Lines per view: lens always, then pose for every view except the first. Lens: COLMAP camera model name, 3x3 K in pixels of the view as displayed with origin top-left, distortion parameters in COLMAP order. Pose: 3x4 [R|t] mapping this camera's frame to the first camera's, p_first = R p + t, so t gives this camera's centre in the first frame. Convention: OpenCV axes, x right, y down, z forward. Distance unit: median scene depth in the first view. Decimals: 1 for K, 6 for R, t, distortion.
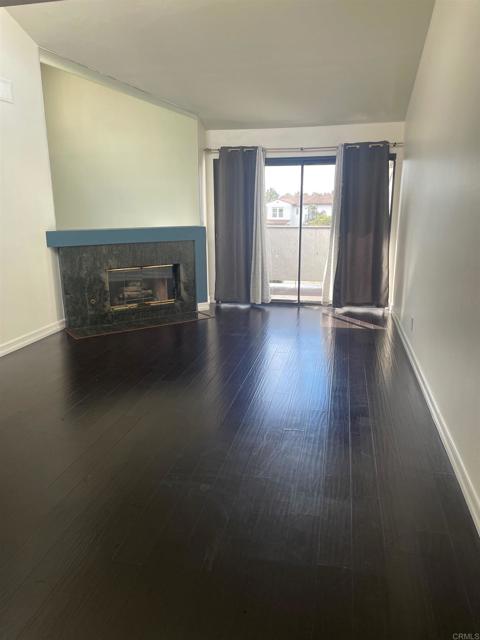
lens RADIAL K [[465.4, 0, 240.7], [0, 465.4, 322.2], [0, 0, 1]] dist [0.039169, -0.006801]
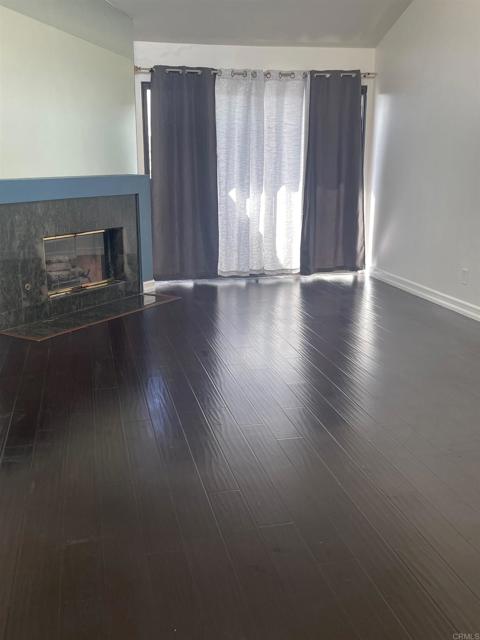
lens RADIAL K [[677.2, 0, 240.9], [0, 677.2, 318.4], [0, 0, 1]] dist [0.055778, 0.000000]
pose [[0.906415, -0.096797, 0.411147, -0.417747], [0.101194, 0.994805, 0.011115, 0.019457], [-0.410087, 0.031531, 0.911501, -0.011214]]
